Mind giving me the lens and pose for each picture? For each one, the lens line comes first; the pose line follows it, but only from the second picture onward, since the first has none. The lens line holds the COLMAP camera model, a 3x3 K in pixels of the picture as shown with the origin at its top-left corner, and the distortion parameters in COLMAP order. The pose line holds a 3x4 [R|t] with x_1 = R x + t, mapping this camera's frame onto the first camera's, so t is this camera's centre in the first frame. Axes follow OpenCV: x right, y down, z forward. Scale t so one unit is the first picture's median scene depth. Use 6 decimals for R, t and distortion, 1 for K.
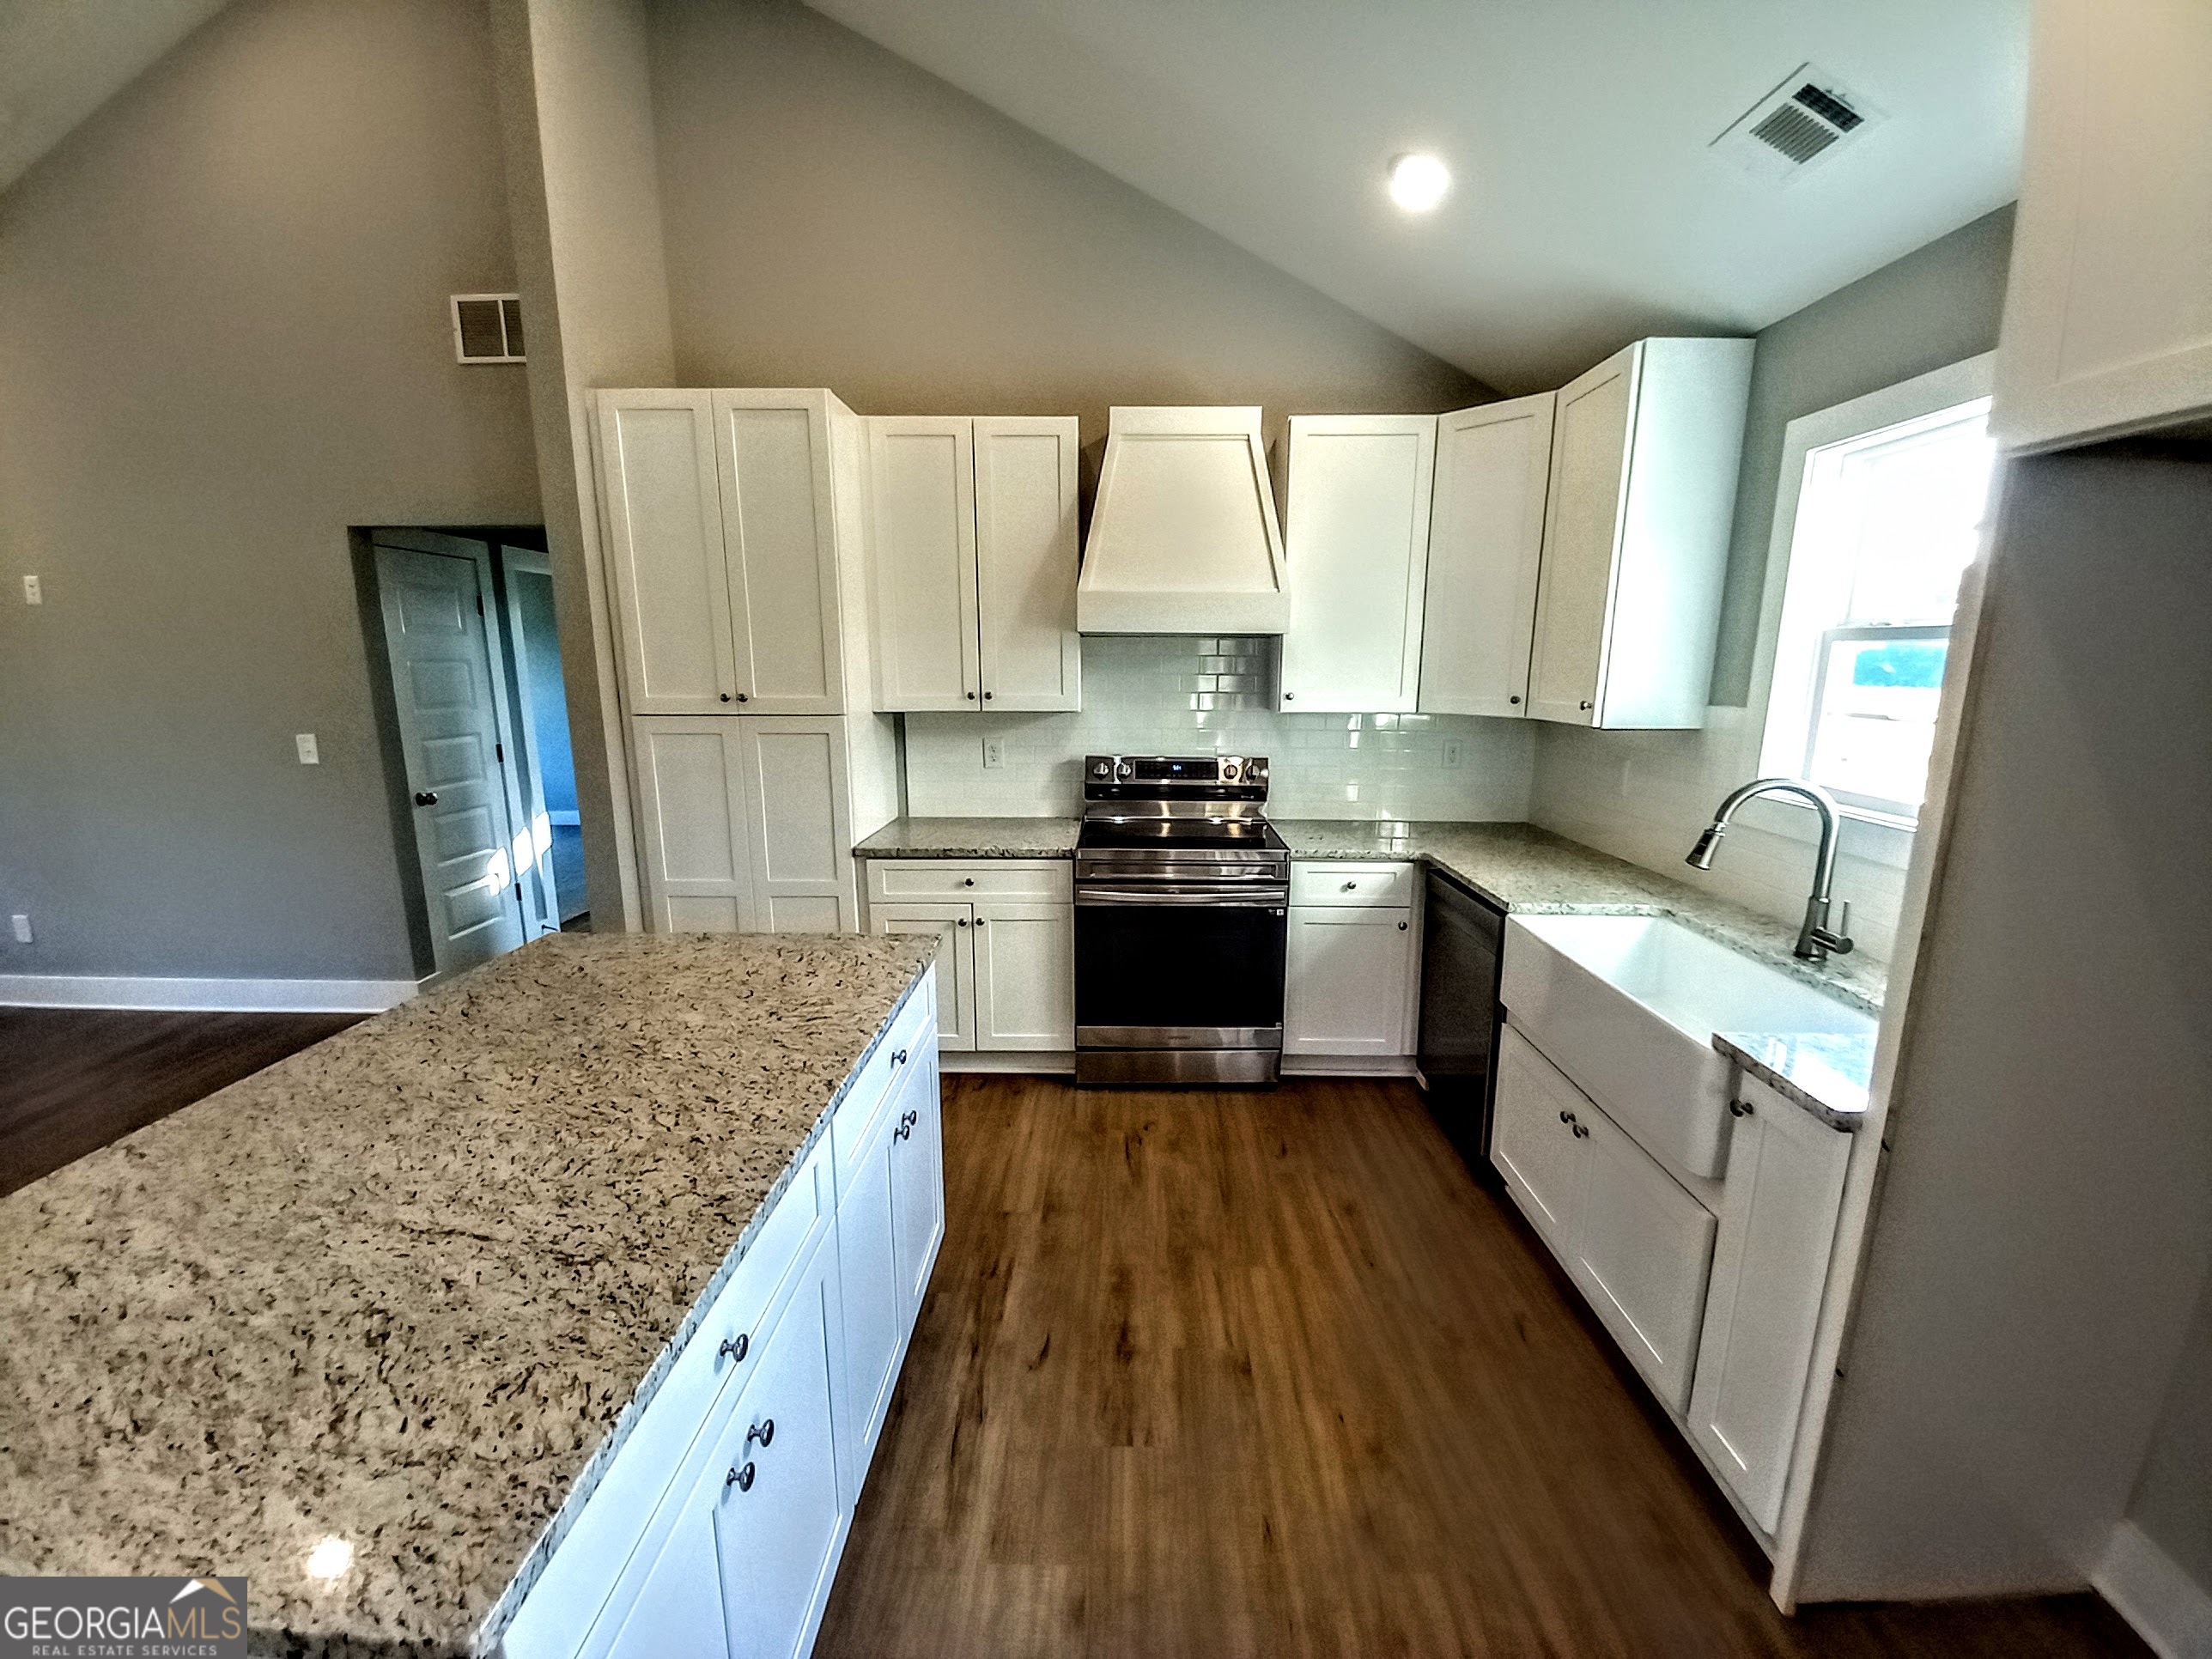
lens RADIAL K [[875.6, 0, 1115.1], [0, 875.6, 836.9], [0, 0, 1]] dist [0.012094, -0.011603]
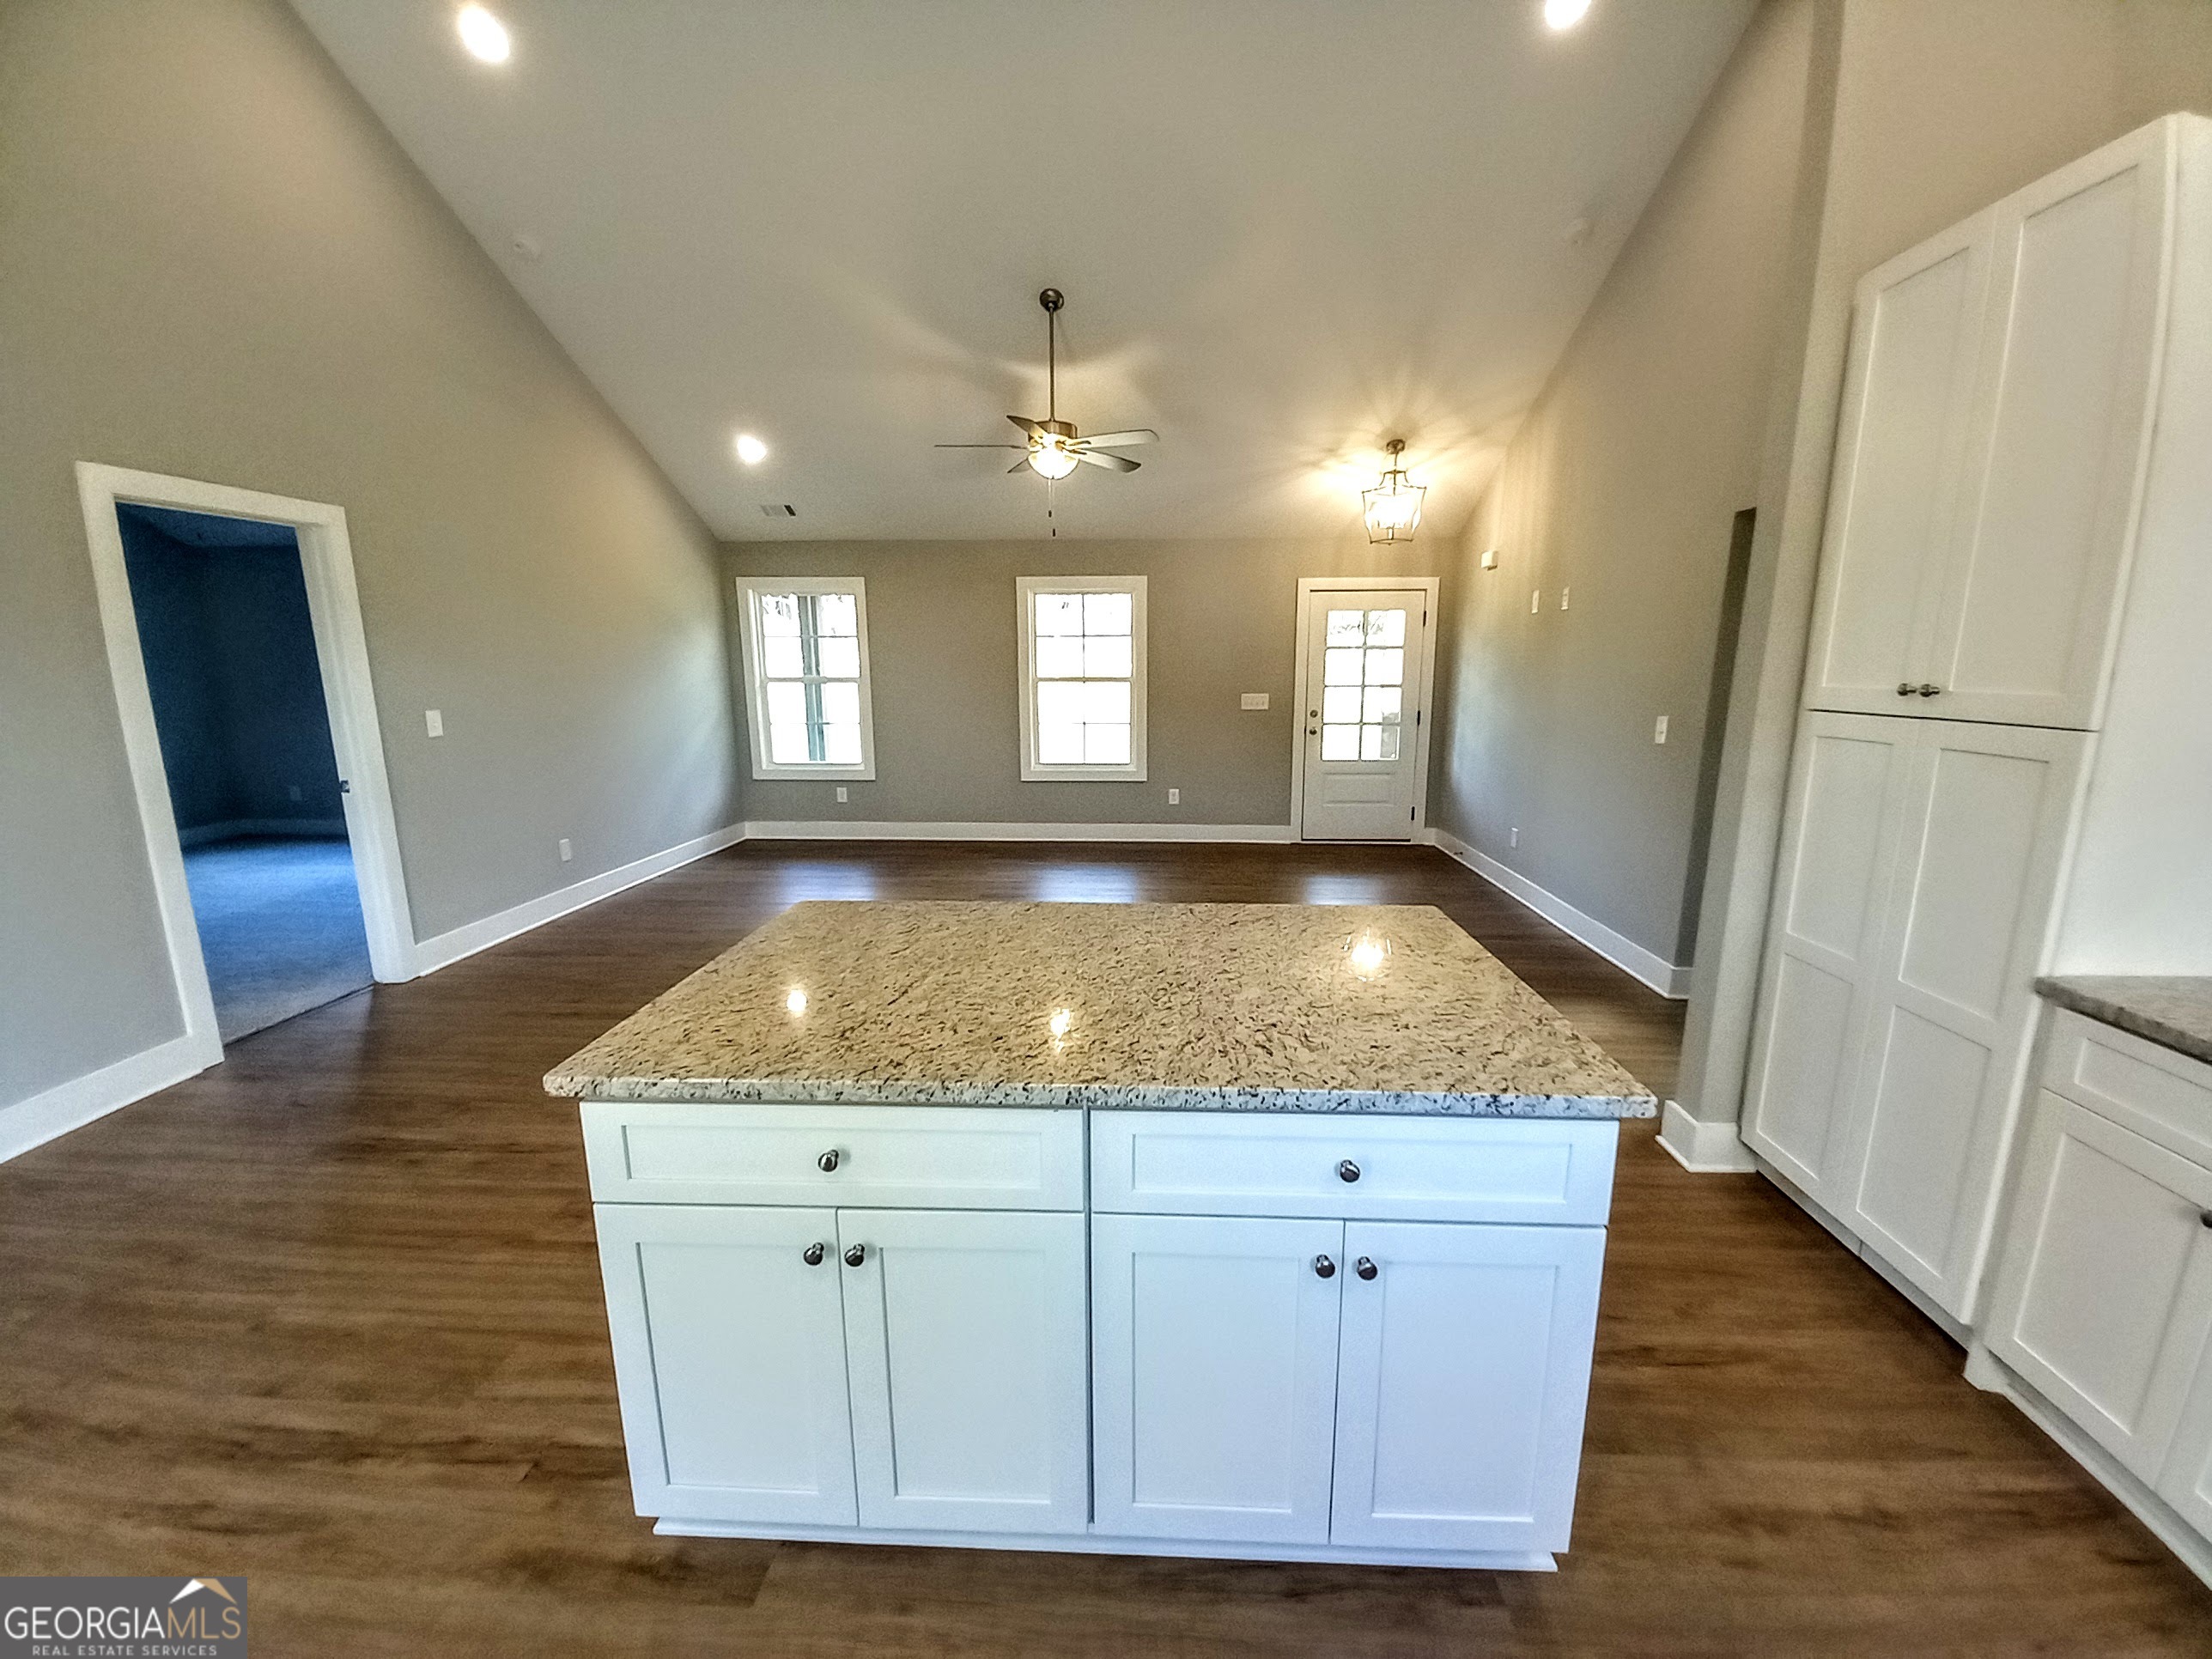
lens RADIAL K [[875.6, 0, 1115.9], [0, 875.6, 833.3], [0, 0, 1]] dist [0.012094, -0.011603]
pose [[-0.030847, 0.190645, -0.981174, 0.247534], [-0.198078, 0.961007, 0.192954, -0.068498], [0.979701, 0.200301, 0.008118, 0.456403]]
